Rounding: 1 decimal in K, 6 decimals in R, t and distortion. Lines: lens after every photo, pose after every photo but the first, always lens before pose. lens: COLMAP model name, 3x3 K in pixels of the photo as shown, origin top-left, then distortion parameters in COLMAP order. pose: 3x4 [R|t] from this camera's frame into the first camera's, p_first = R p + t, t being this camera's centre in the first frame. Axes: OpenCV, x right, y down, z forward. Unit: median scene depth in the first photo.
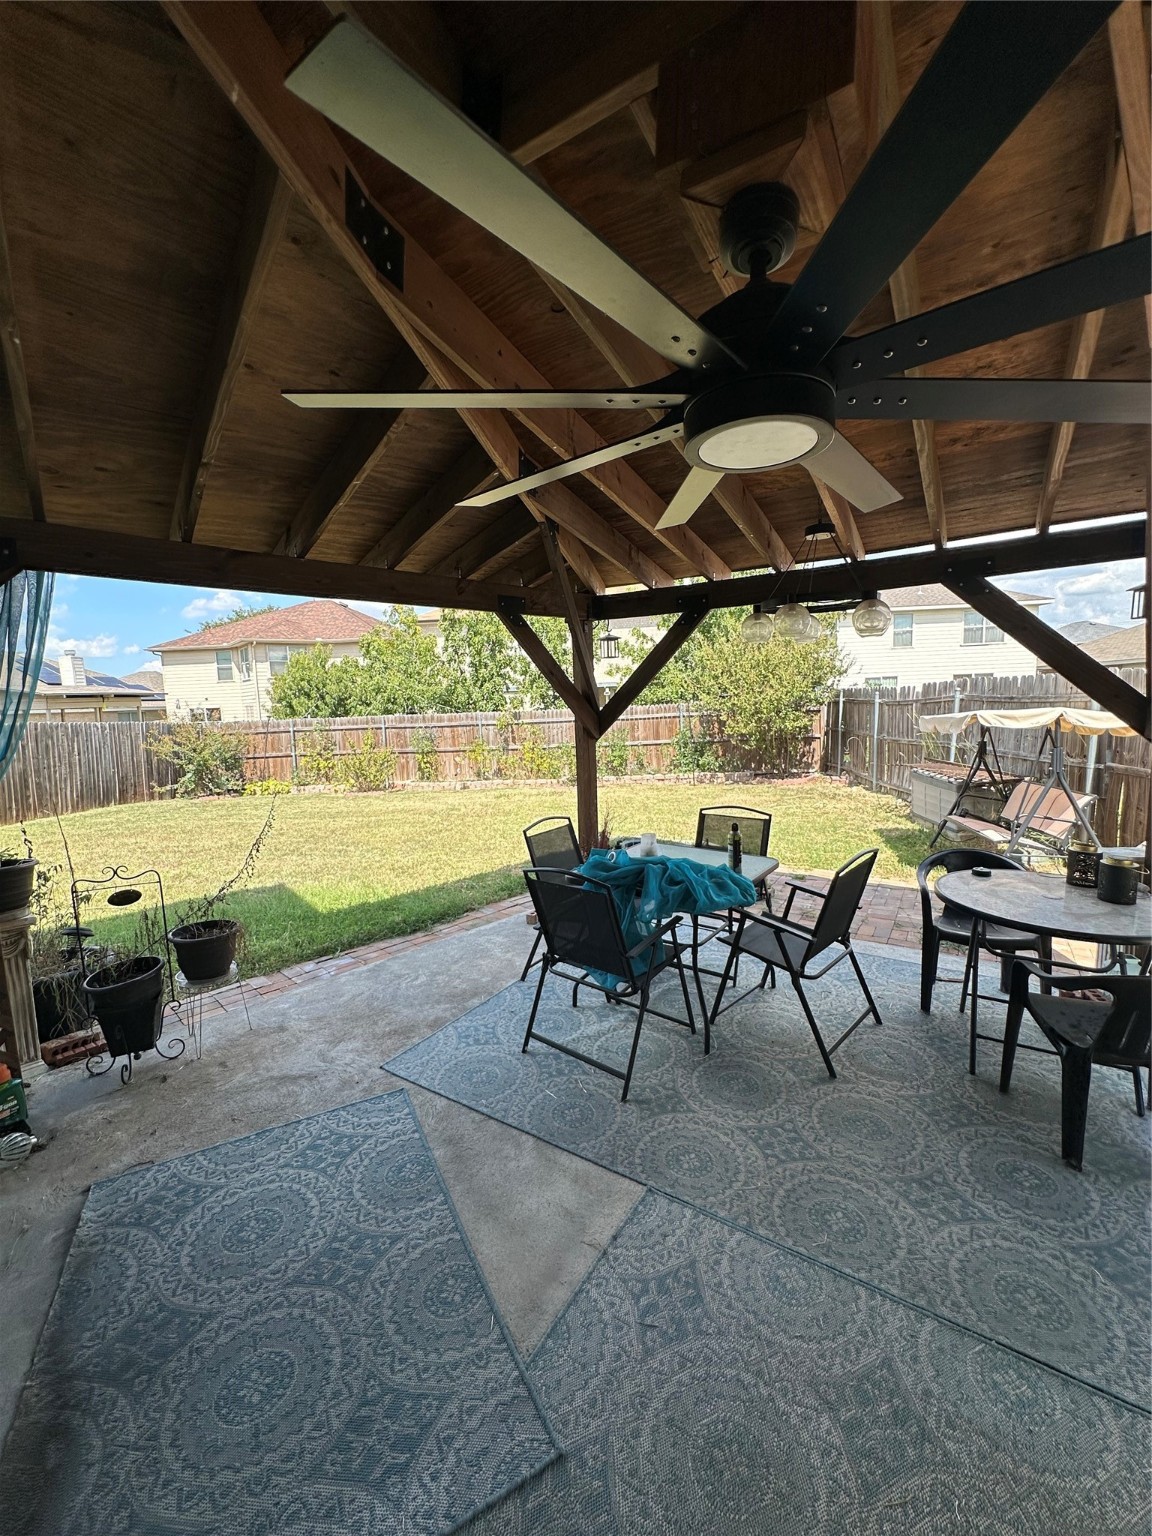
lens RADIAL K [[612.1, 0, 574.8], [0, 612.1, 770.6], [0, 0, 1]] dist [-0.001471, 0.000009]
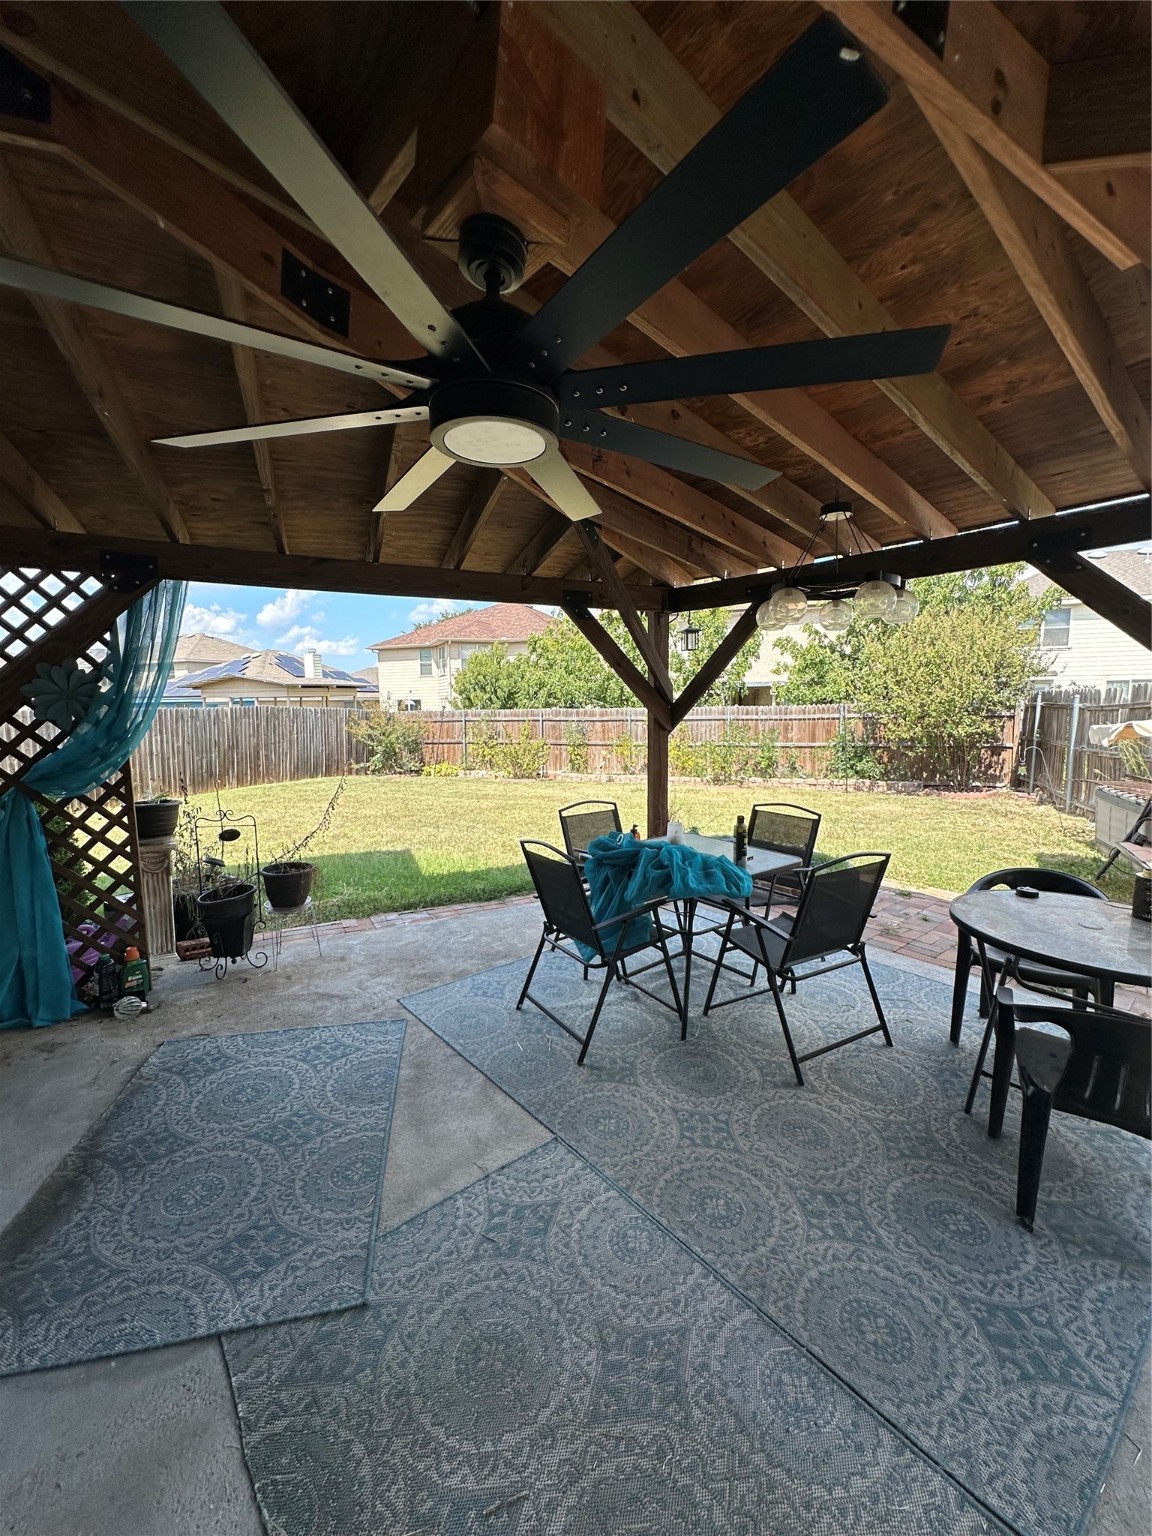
lens RADIAL K [[612.1, 0, 577.6], [0, 612.1, 771.7], [0, 0, 1]] dist [-0.001471, 0.000009]
pose [[0.956606, 0.056051, -0.285941, 0.298766], [-0.055092, 0.998416, 0.011404, 0.020091], [0.286127, 0.004844, 0.958179, -0.014046]]
